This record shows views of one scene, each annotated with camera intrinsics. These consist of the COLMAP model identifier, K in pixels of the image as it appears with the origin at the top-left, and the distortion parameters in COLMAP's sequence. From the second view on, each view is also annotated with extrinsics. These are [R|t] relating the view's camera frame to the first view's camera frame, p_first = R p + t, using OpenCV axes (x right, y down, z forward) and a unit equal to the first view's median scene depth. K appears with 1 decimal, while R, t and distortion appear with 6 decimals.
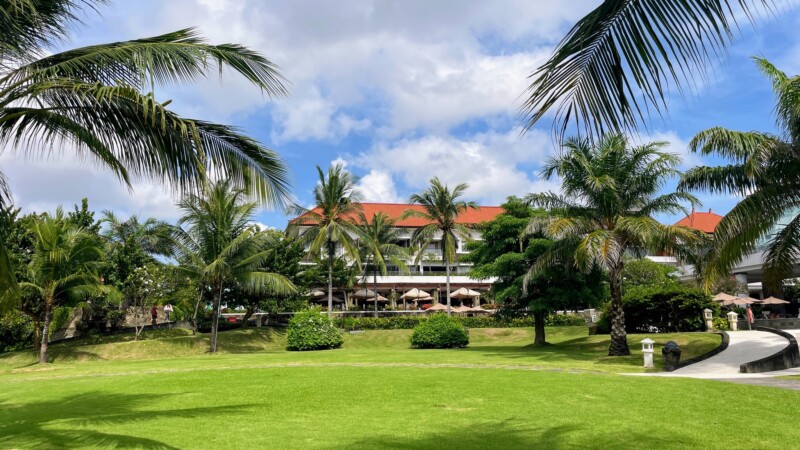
lens RADIAL K [[605.5, 0, 398.9], [0, 605.5, 222.4], [0, 0, 1]] dist [0.078610, -0.098199]
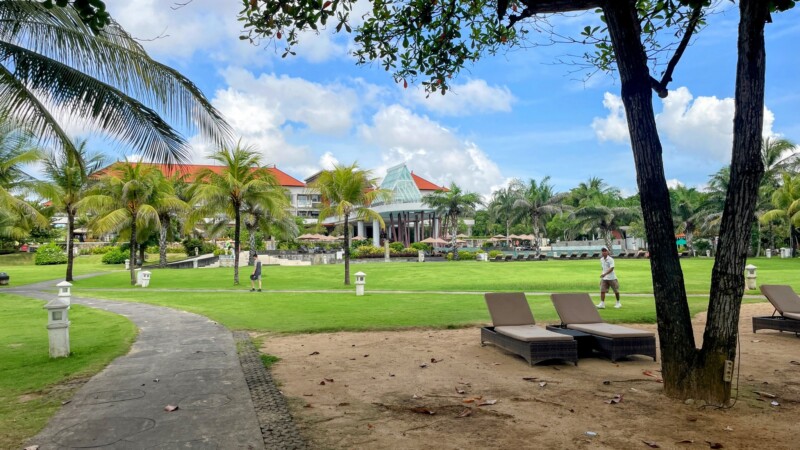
lens RADIAL K [[605.5, 0, 403.0], [0, 605.5, 216.8], [0, 0, 1]] dist [0.078610, -0.098199]
pose [[0.989381, 0.012541, 0.144803, 0.743345], [-0.030105, 0.992347, 0.119755, -0.226120], [-0.142193, -0.122842, 0.982187, -1.143670]]
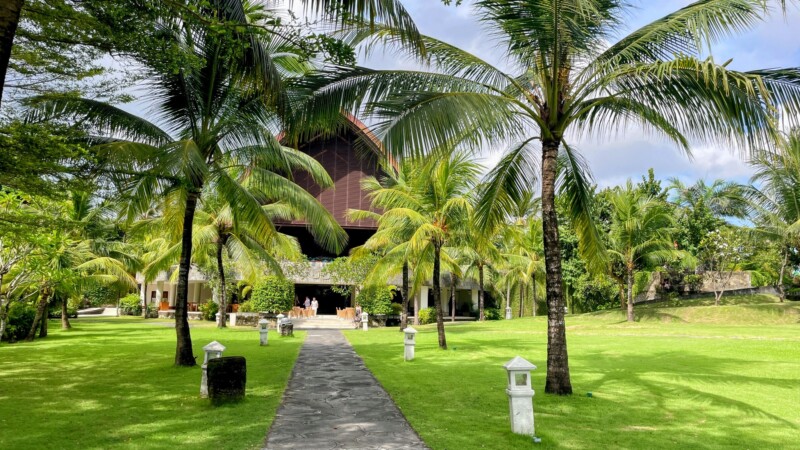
lens RADIAL K [[605.5, 0, 394.1], [0, 605.5, 220.1], [0, 0, 1]] dist [0.078610, -0.098199]
pose [[0.639528, -0.065696, -0.765956, 0.005222], [0.105792, 0.994384, 0.003043, -0.001519], [0.761454, -0.082978, 0.642886, -0.018589]]
